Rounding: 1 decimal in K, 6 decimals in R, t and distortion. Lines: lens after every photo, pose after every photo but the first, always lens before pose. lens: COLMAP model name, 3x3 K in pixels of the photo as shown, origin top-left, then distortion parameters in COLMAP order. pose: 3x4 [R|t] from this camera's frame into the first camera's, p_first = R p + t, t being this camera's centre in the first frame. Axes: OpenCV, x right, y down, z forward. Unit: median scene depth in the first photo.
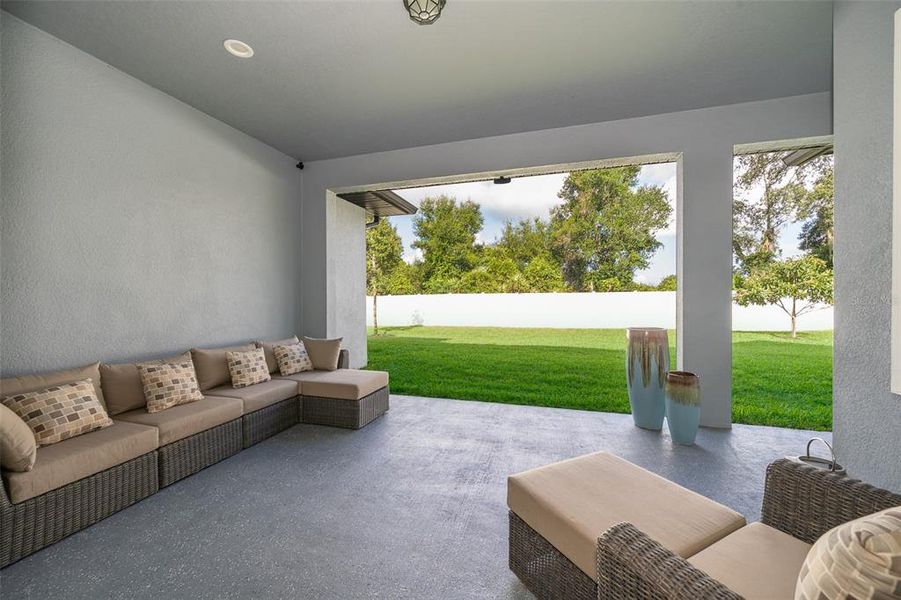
lens RADIAL K [[353.3, 0, 450.1], [0, 353.3, 297.3], [0, 0, 1]] dist [-0.003423, 0.000180]
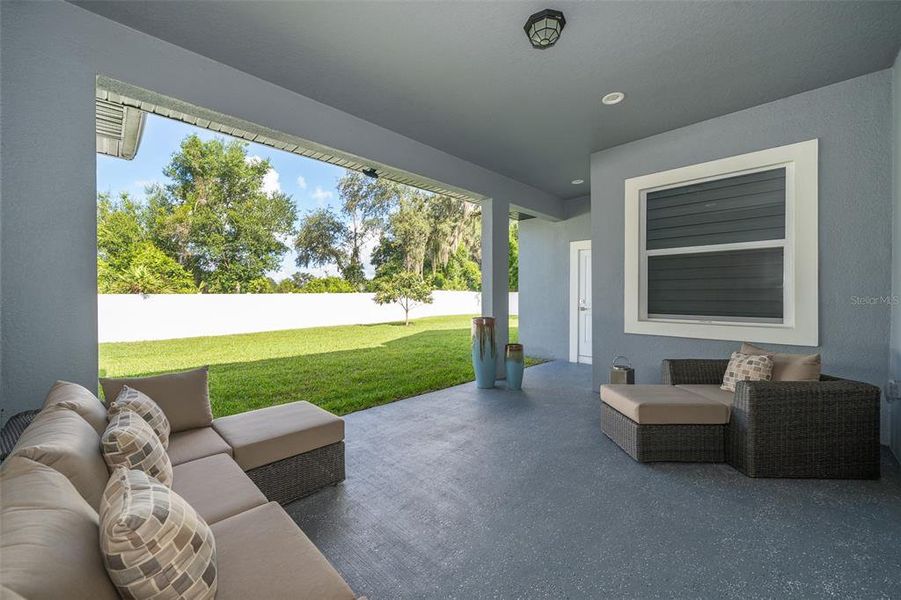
lens RADIAL K [[353.3, 0, 443.0], [0, 353.3, 304.1], [0, 0, 1]] dist [-0.003423, 0.000180]
pose [[0.470096, -0.018917, 0.882412, -0.160588], [0.008006, 0.999821, 0.017169, 0.001072], [-0.882579, -0.001007, 0.470164, 0.099856]]
